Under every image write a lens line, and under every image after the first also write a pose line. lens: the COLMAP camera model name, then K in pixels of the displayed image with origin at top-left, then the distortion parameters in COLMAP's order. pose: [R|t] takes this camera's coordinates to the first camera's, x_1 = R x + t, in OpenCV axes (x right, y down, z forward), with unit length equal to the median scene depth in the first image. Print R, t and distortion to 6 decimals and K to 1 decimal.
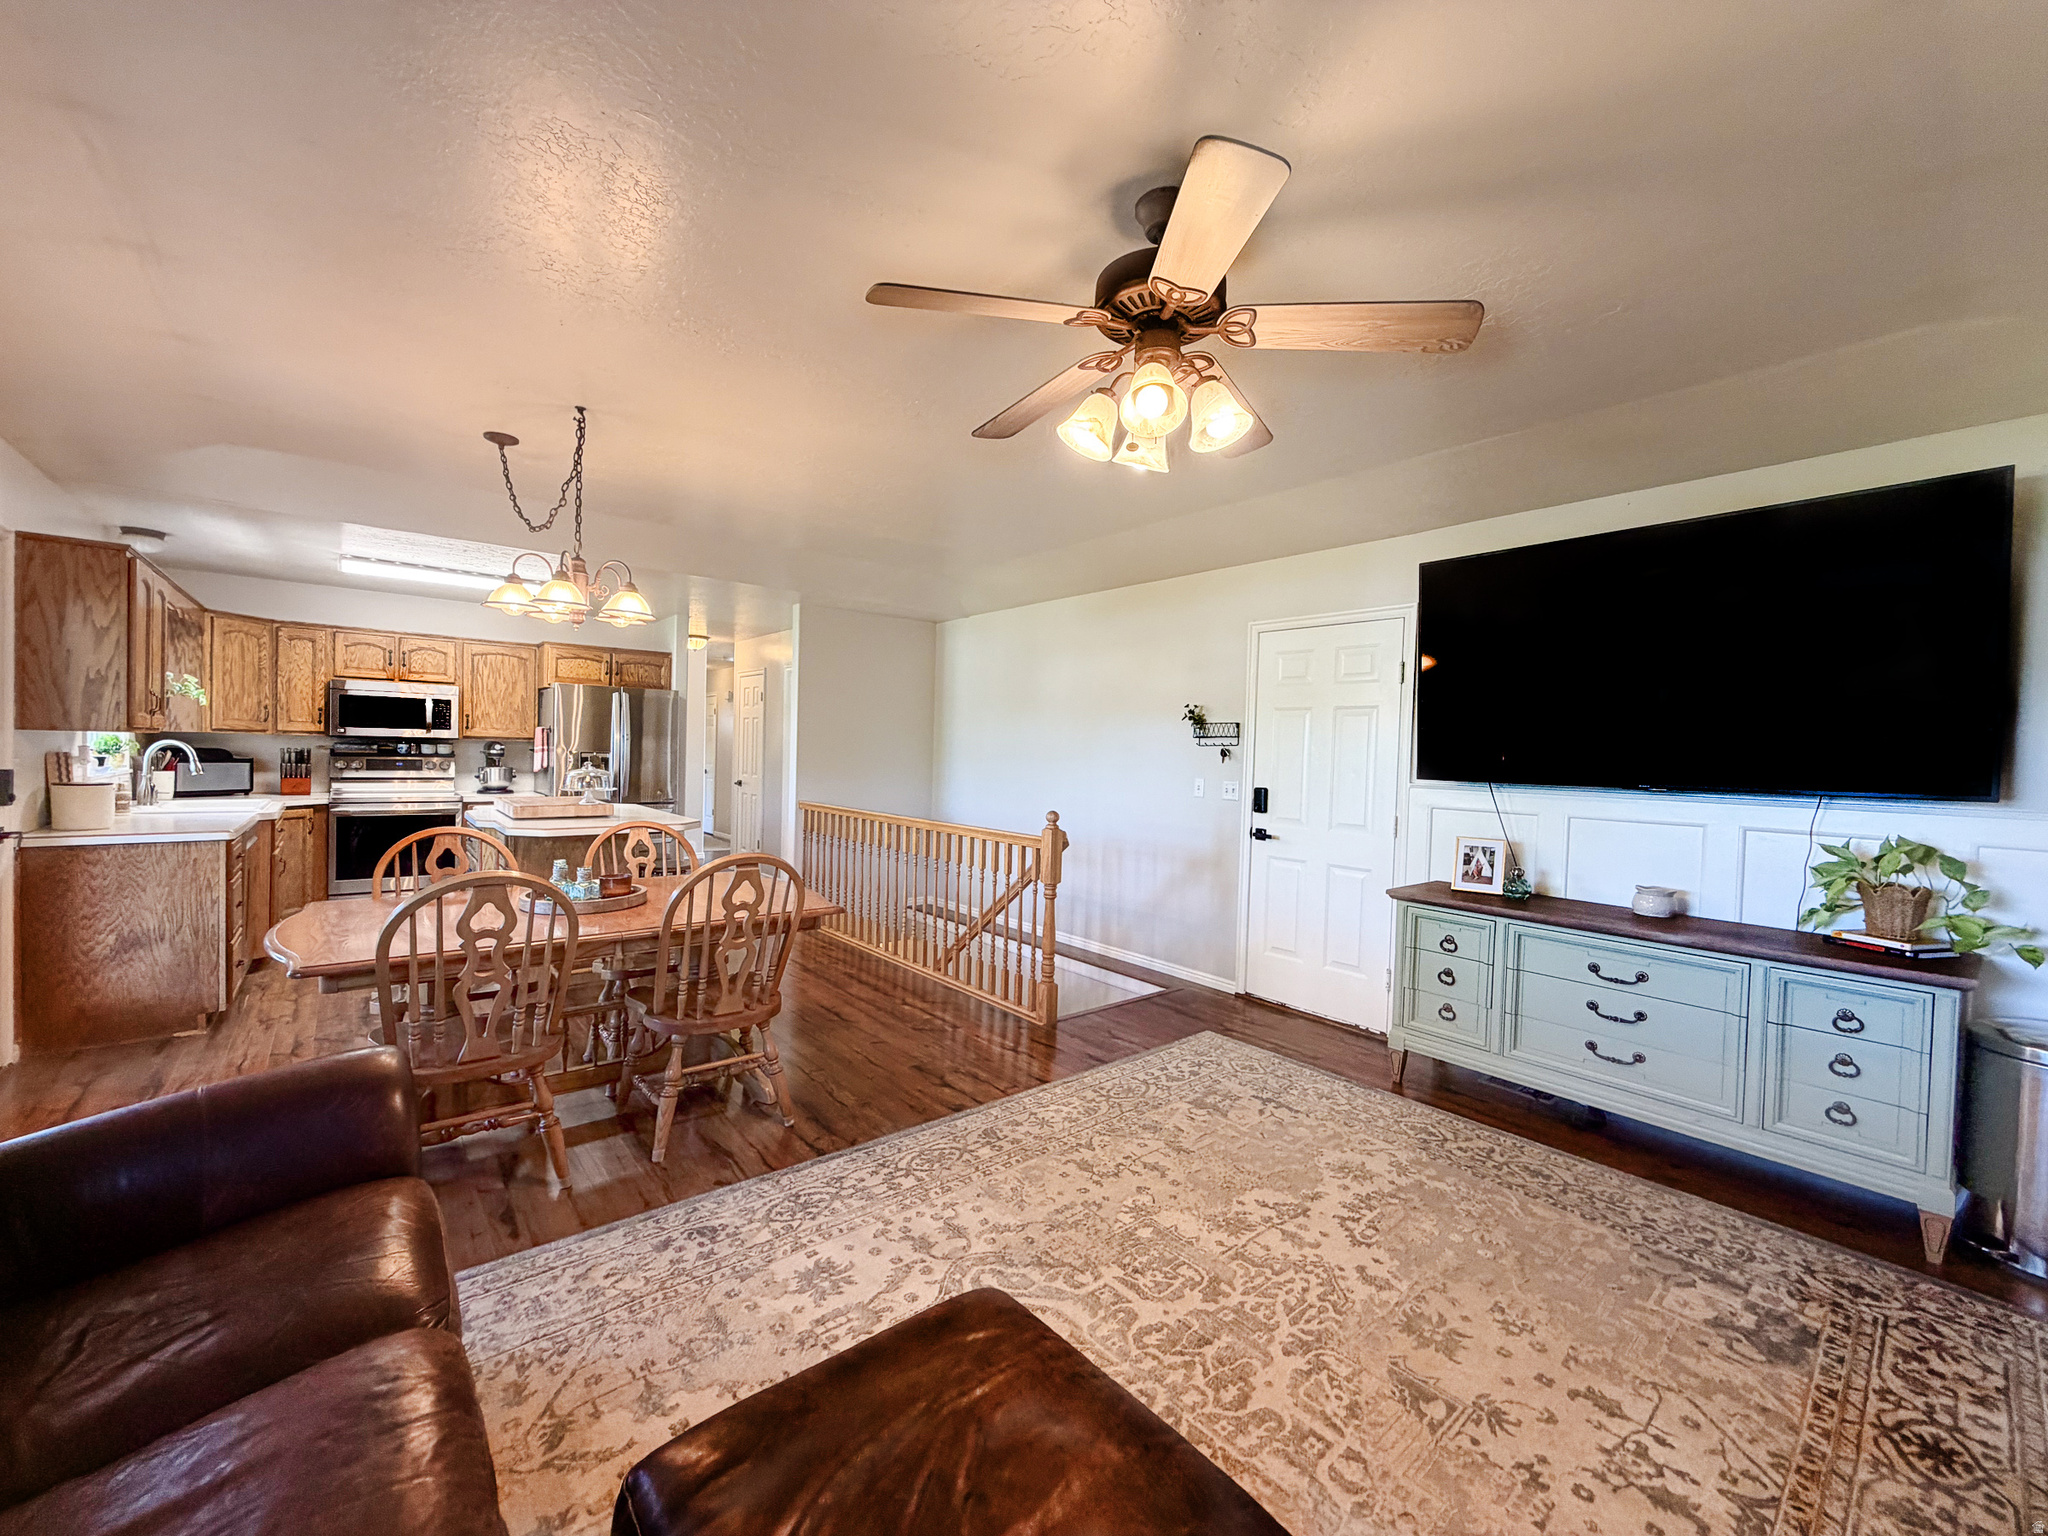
lens RADIAL K [[820.1, 0, 1021.8], [0, 820.1, 763.8], [0, 0, 1]] dist [0.002529, -0.000403]
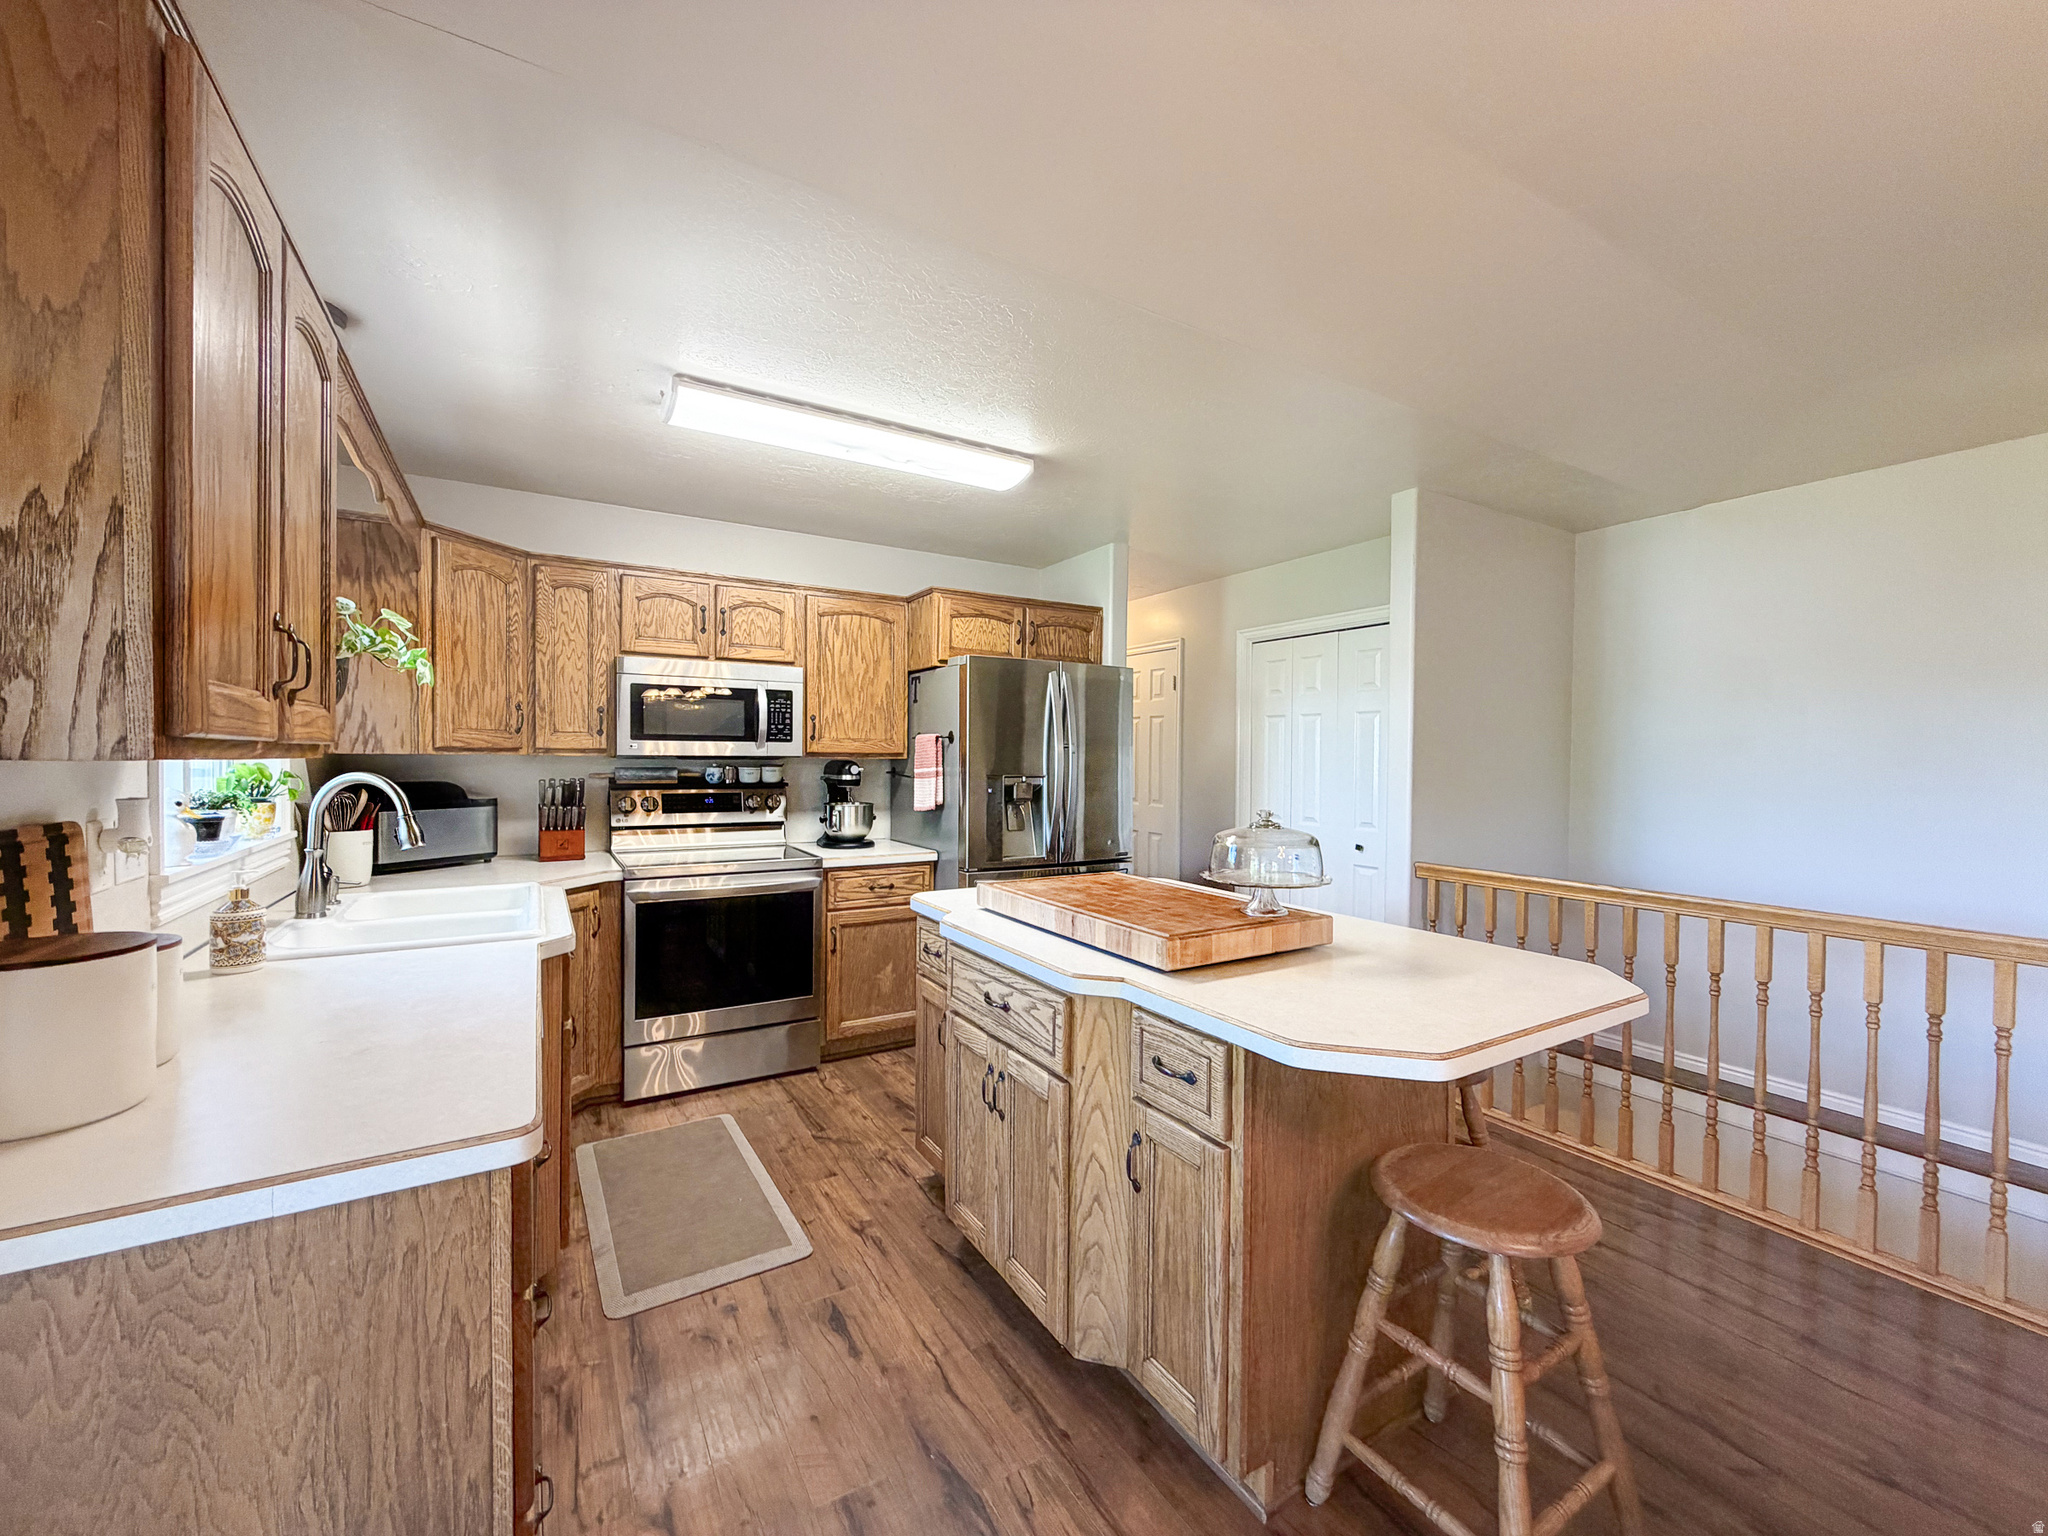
lens RADIAL K [[820.1, 0, 1026.1], [0, 820.1, 762.1], [0, 0, 1]] dist [0.002529, -0.000403]
pose [[0.989752, -0.018407, -0.141608, -0.488295], [0.016891, 0.999786, -0.011903, -0.018749], [0.141797, 0.009389, 0.989851, 0.485300]]
